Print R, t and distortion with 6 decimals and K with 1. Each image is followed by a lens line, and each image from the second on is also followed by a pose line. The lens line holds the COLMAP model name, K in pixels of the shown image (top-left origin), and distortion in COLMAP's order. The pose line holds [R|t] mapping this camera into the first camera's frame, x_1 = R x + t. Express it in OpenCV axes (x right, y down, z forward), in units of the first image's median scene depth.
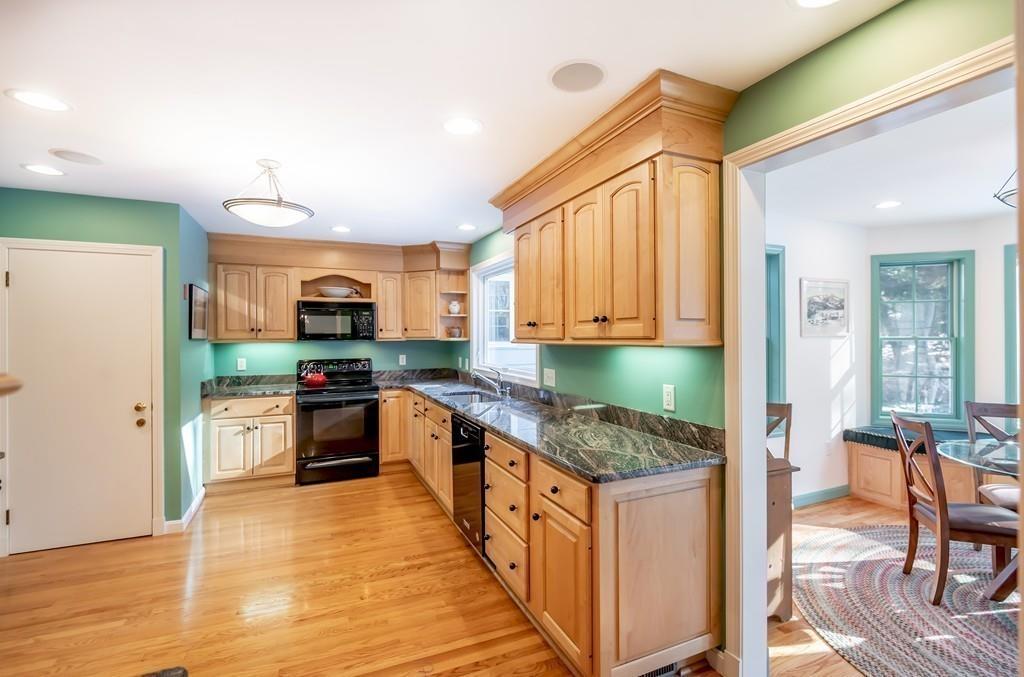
lens RADIAL K [[468.8, 0, 520.6], [0, 468.8, 335.9], [0, 0, 1]] dist [-0.005822, 0.001910]
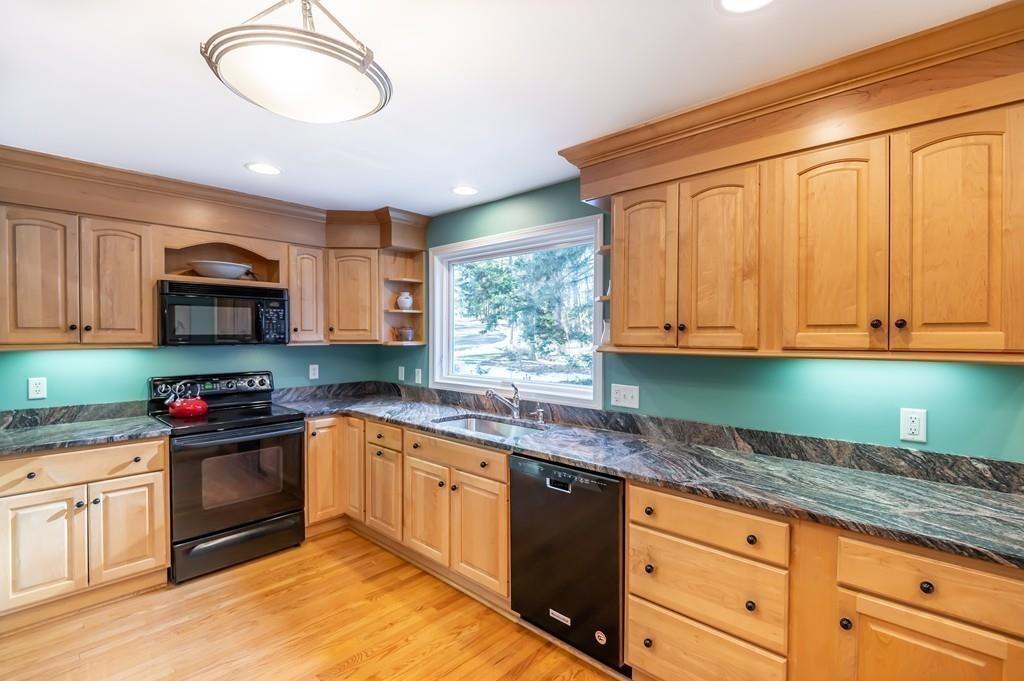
lens RADIAL K [[468.2, 0, 514.2], [0, 468.2, 342.0], [0, 0, 1]] dist [-0.004113, -0.003215]
pose [[0.920843, 0.001414, 0.389931, -0.339531], [-0.006790, 0.999900, 0.012409, -0.006693], [-0.389875, -0.014074, 0.920760, 0.307861]]
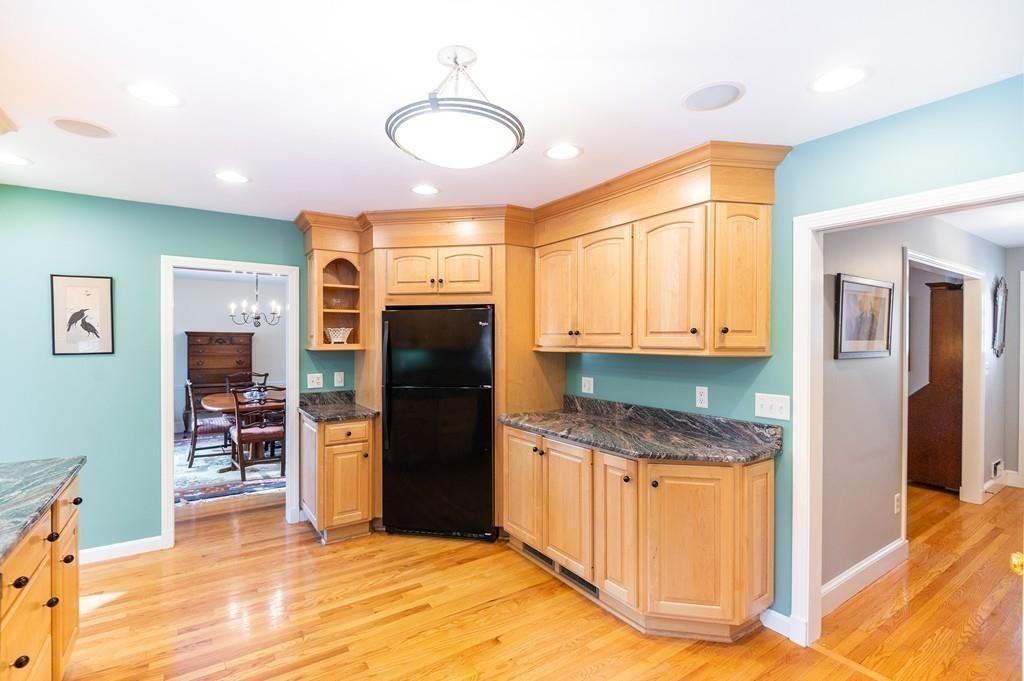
lens RADIAL K [[468.2, 0, 503.8], [0, 468.2, 346.8], [0, 0, 1]] dist [-0.004113, -0.003215]
pose [[-0.986629, 0.004440, -0.162922, 0.337911], [0.003009, 0.999955, 0.009026, 0.001524], [0.162955, 0.008415, -0.986598, 1.571139]]
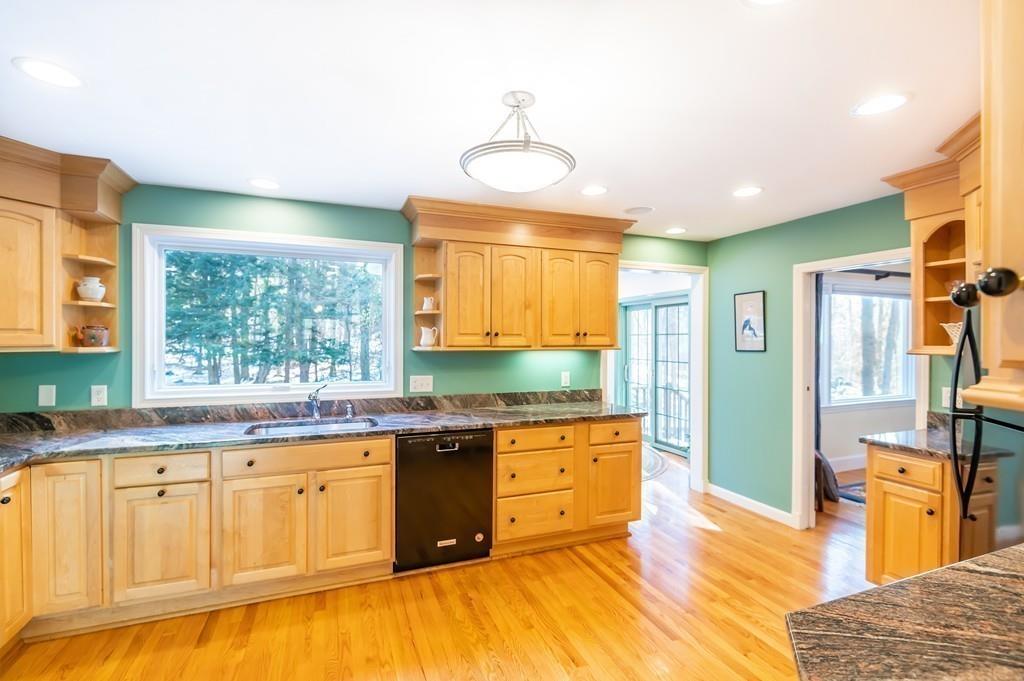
lens RADIAL K [[468.2, 0, 517.0], [0, 468.2, 341.3], [0, 0, 1]] dist [-0.004113, -0.003215]
pose [[0.037507, 0.000286, 0.999296, -0.806746], [-0.003563, 0.999994, -0.000152, -0.004745], [-0.999290, -0.003554, 0.037508, 0.630513]]
